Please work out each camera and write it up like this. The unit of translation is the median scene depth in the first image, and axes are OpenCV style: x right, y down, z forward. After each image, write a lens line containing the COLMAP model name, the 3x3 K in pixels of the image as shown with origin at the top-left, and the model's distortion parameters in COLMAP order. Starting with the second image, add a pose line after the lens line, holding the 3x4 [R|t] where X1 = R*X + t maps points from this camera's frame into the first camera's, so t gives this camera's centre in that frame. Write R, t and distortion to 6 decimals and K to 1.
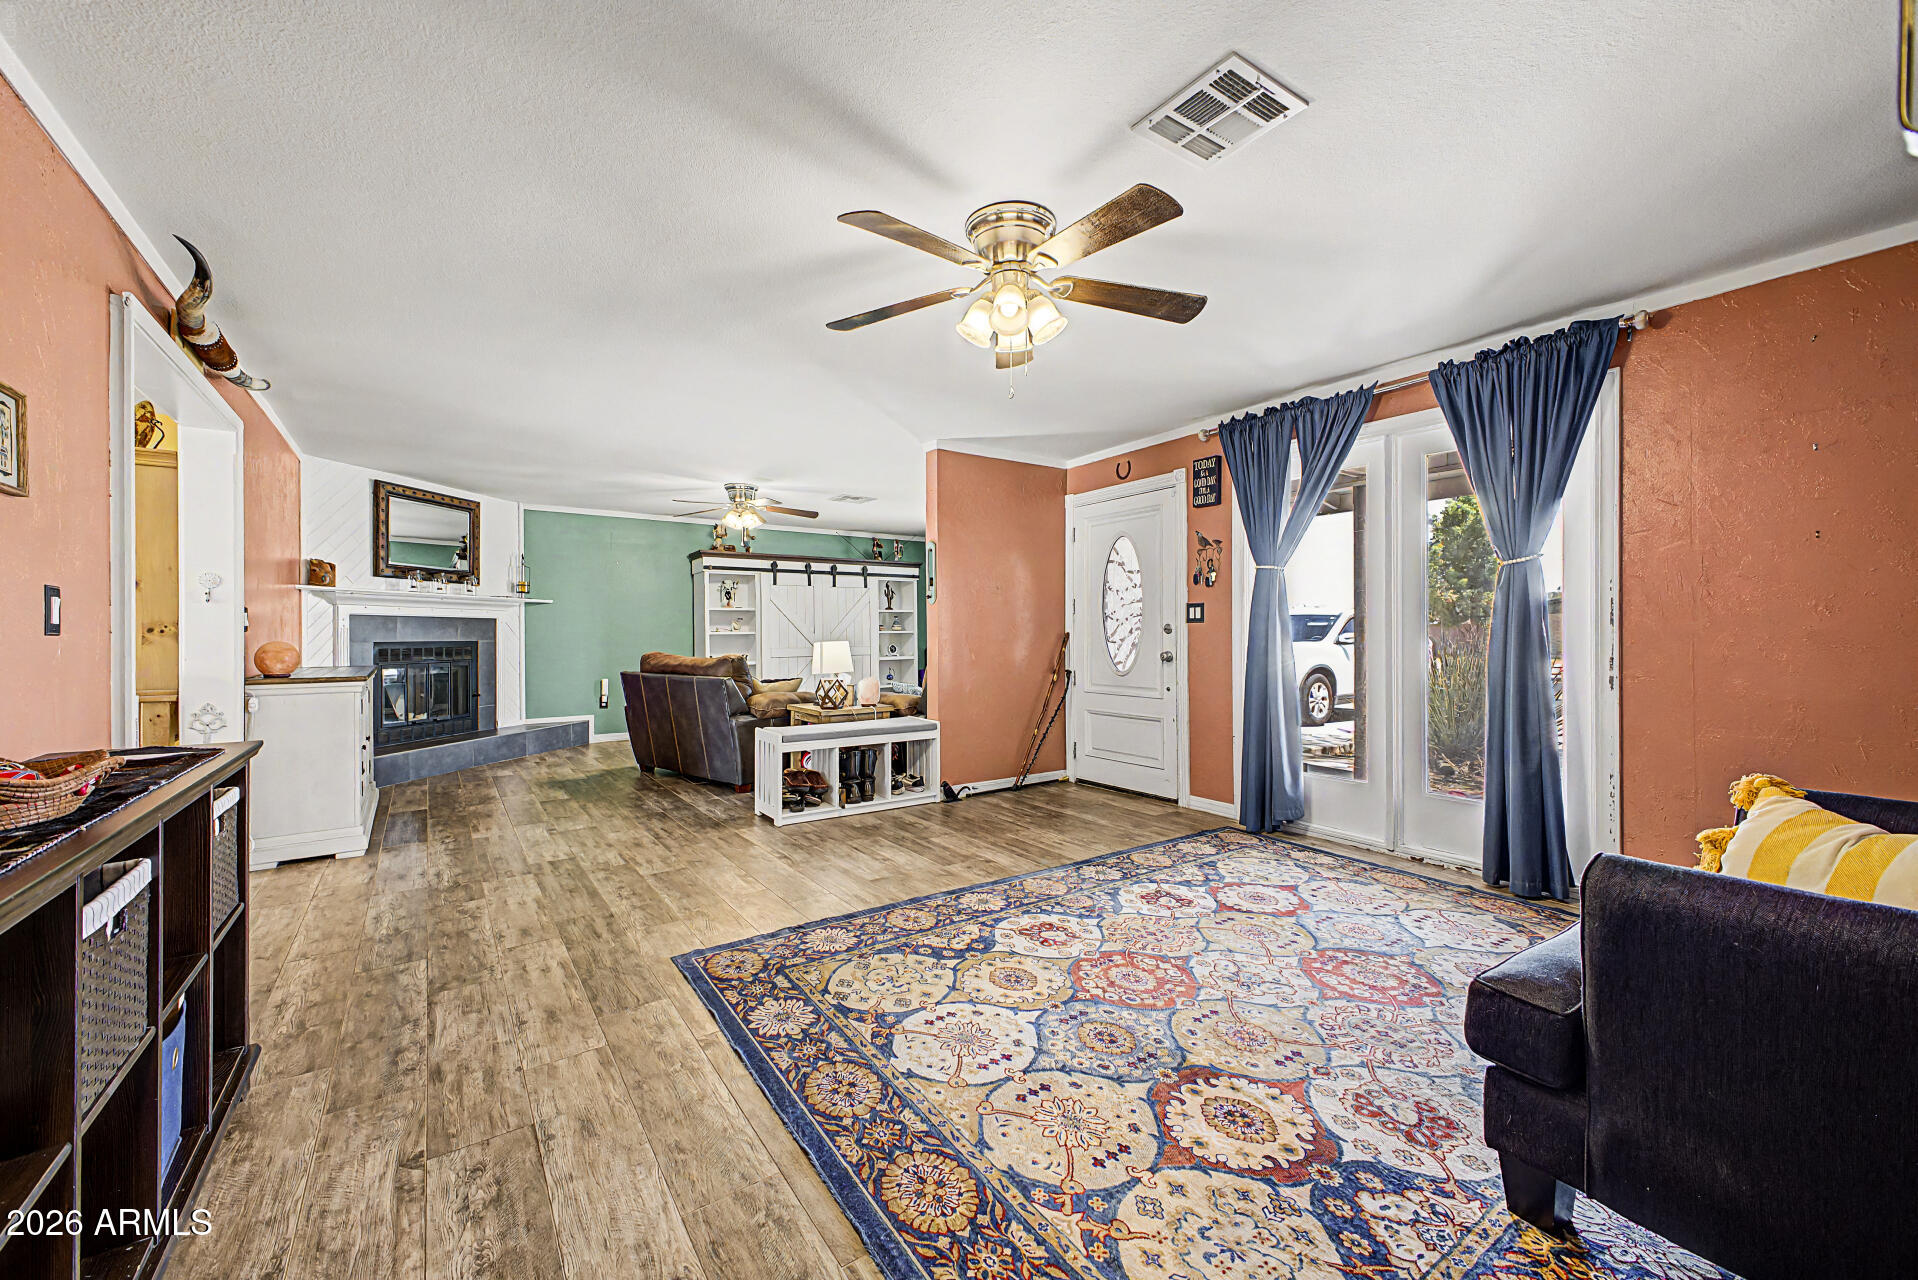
lens RADIAL K [[750.8, 0, 958.6], [0, 750.8, 628.3], [0, 0, 1]] dist [0.022951, -0.010456]
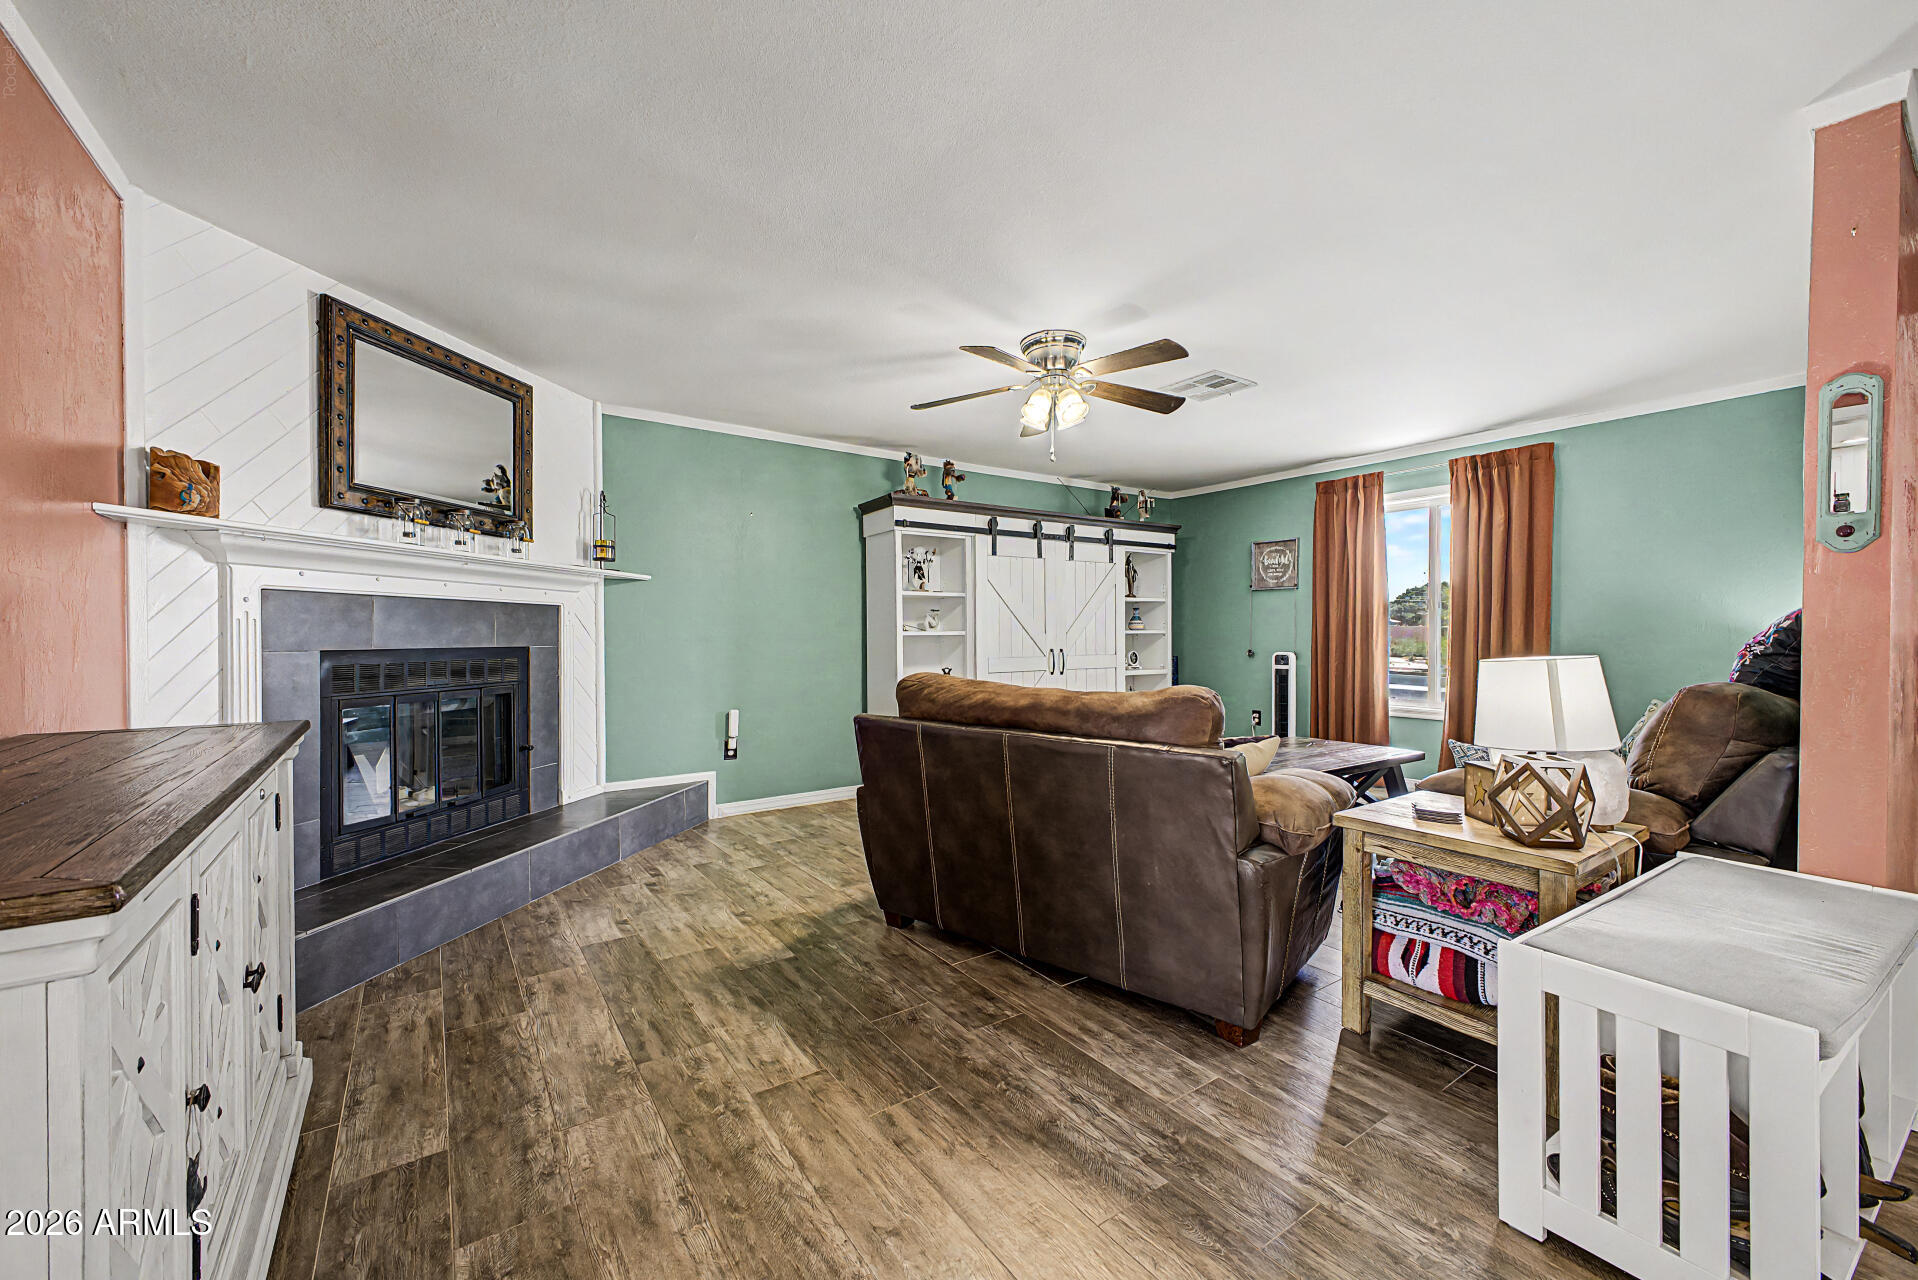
lens RADIAL K [[754.0, 0, 955.1], [0, 754.0, 633.7], [0, 0, 1]] dist [0.033255, -0.015086]
pose [[0.999992, 0.002528, -0.003096, -0.646053], [-0.002507, 0.999974, 0.006724, 0.006177], [0.003113, -0.006717, 0.999973, 0.899110]]
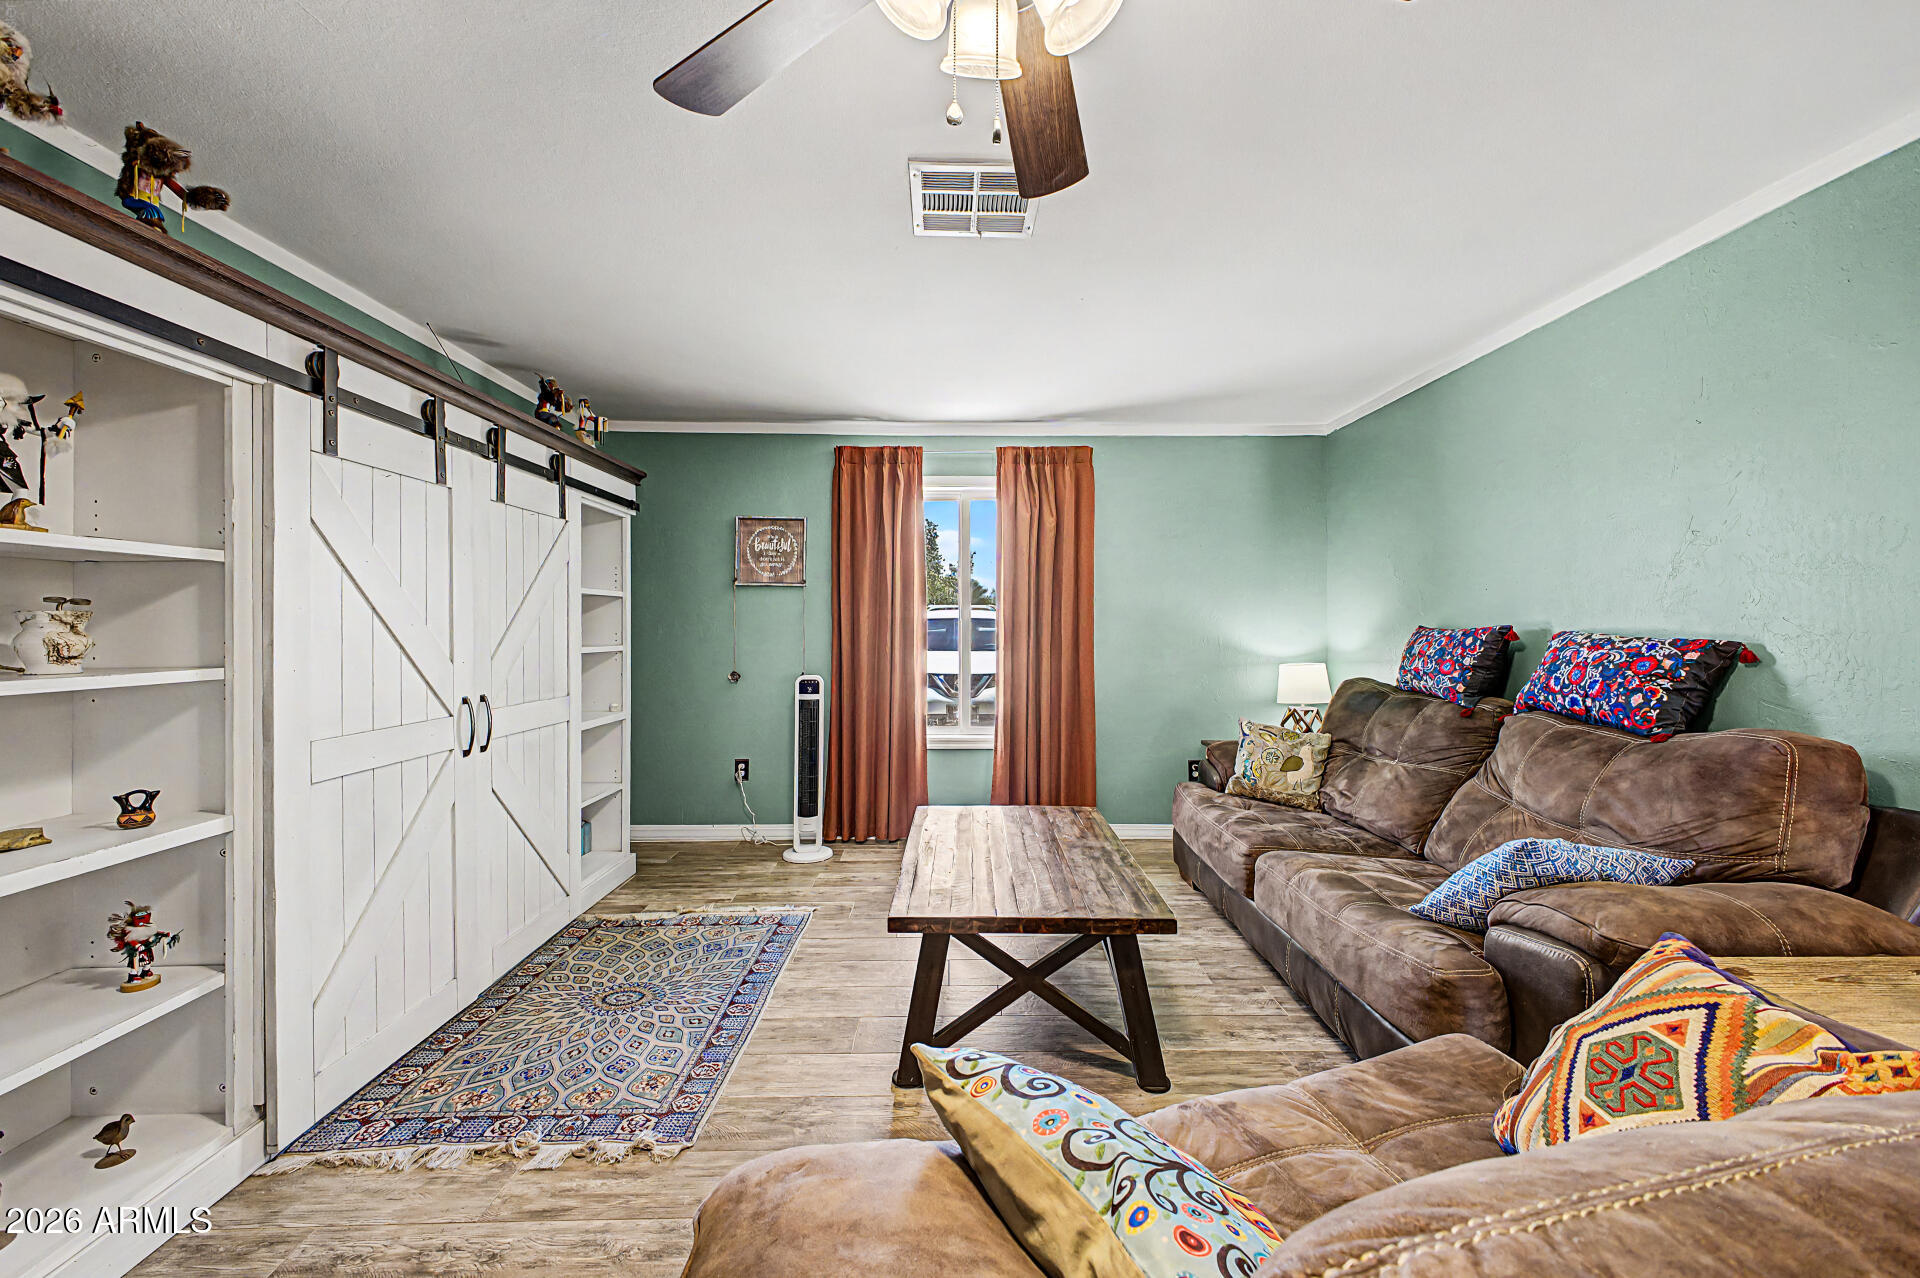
lens RADIAL K [[751.6, 0, 959.6], [0, 751.6, 627.3], [0, 0, 1]] dist [0.022951, -0.010456]
pose [[0.557762, 0.006580, 0.829975, -0.769210], [-0.008256, 0.999963, -0.002380, -0.017369], [-0.829960, -0.005525, 0.557796, 1.692665]]
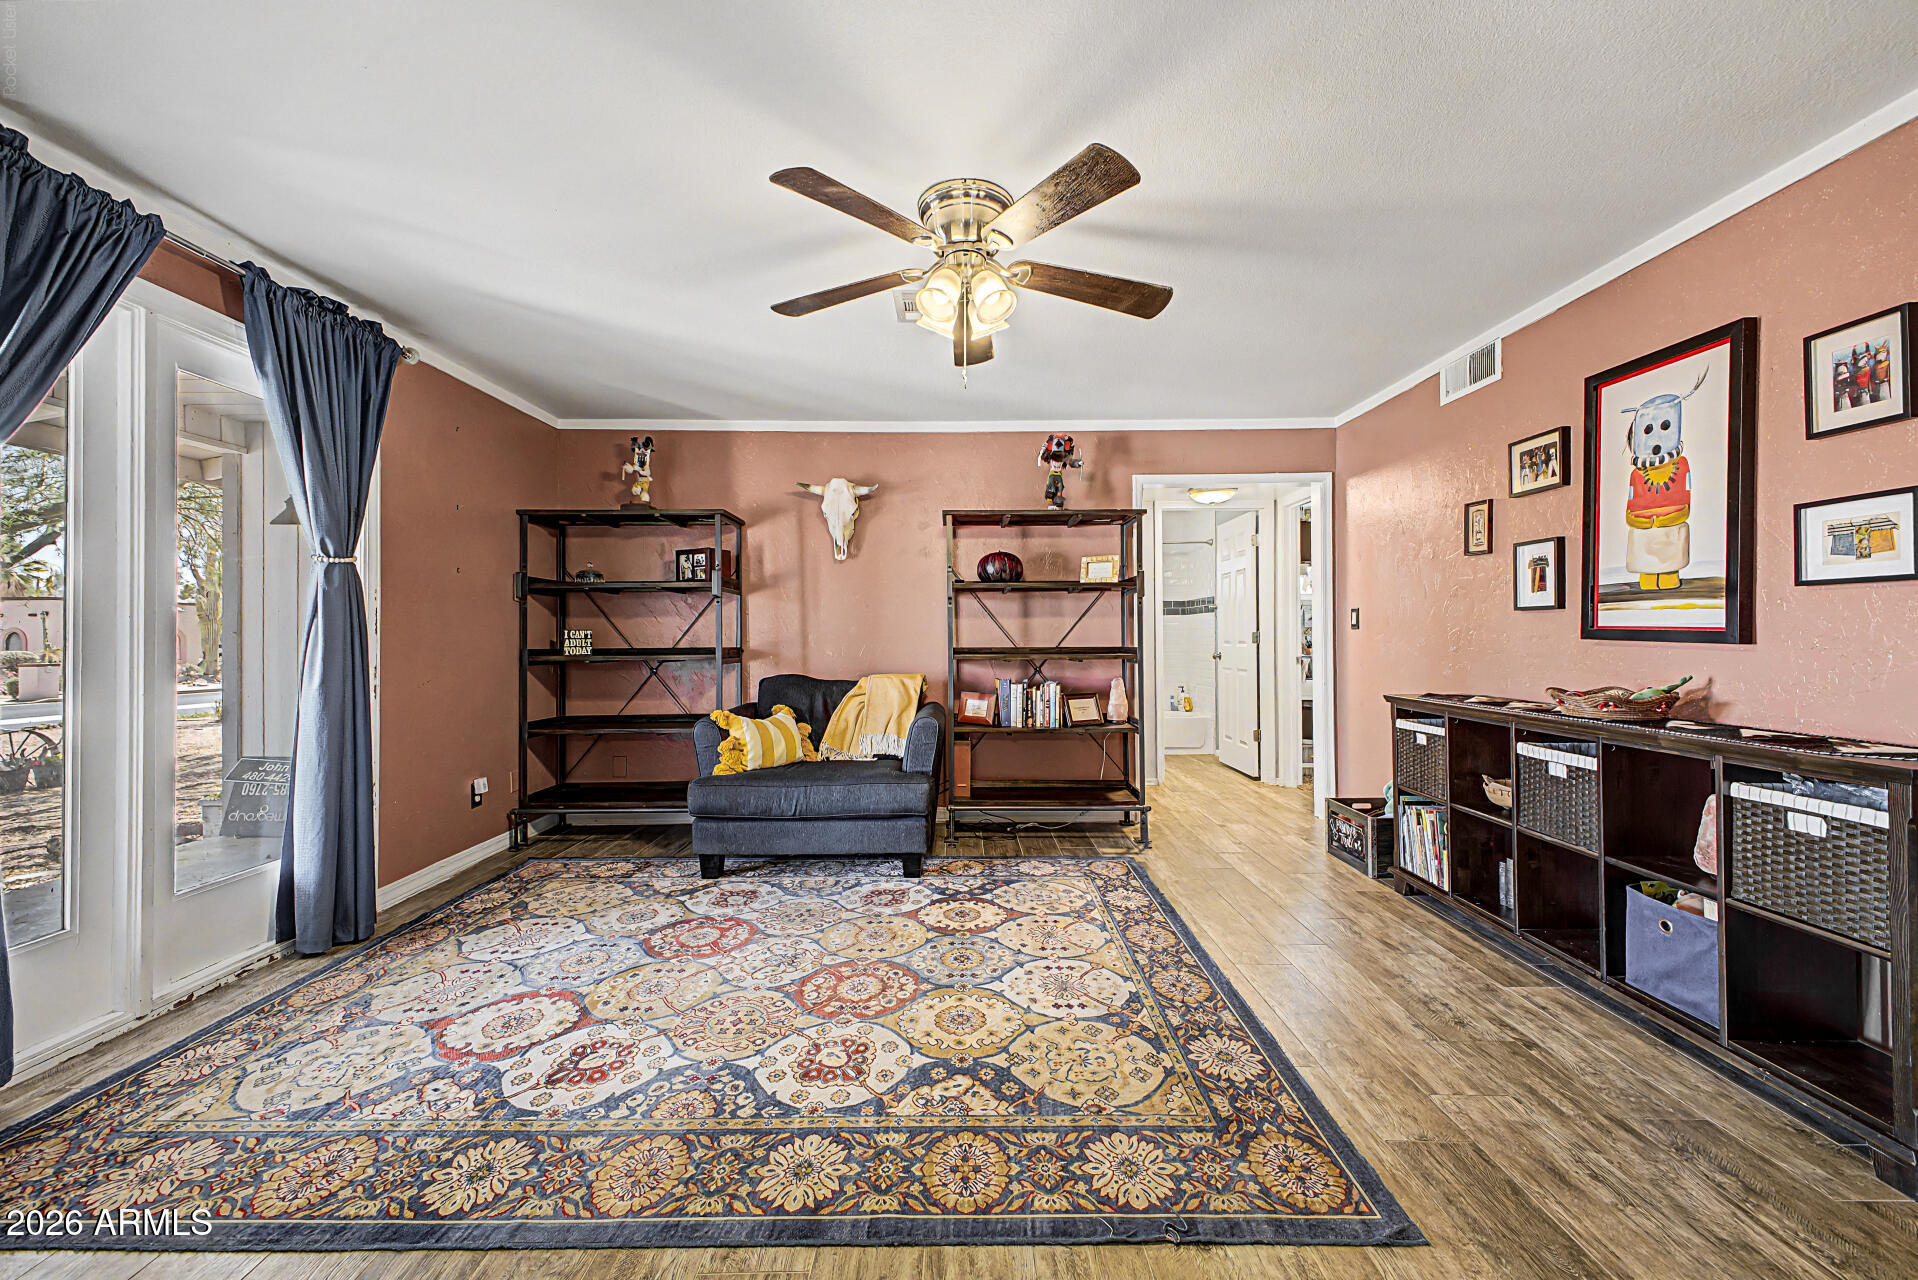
lens RADIAL K [[759.6, 0, 958.0], [0, 759.6, 627.7], [0, 0, 1]] dist [0.024089, -0.007555]
pose [[-0.822139, 0.013398, 0.569129, -0.306537], [0.005486, 0.999863, -0.015613, 0.005723], [-0.569260, -0.009713, -0.822100, 1.189626]]
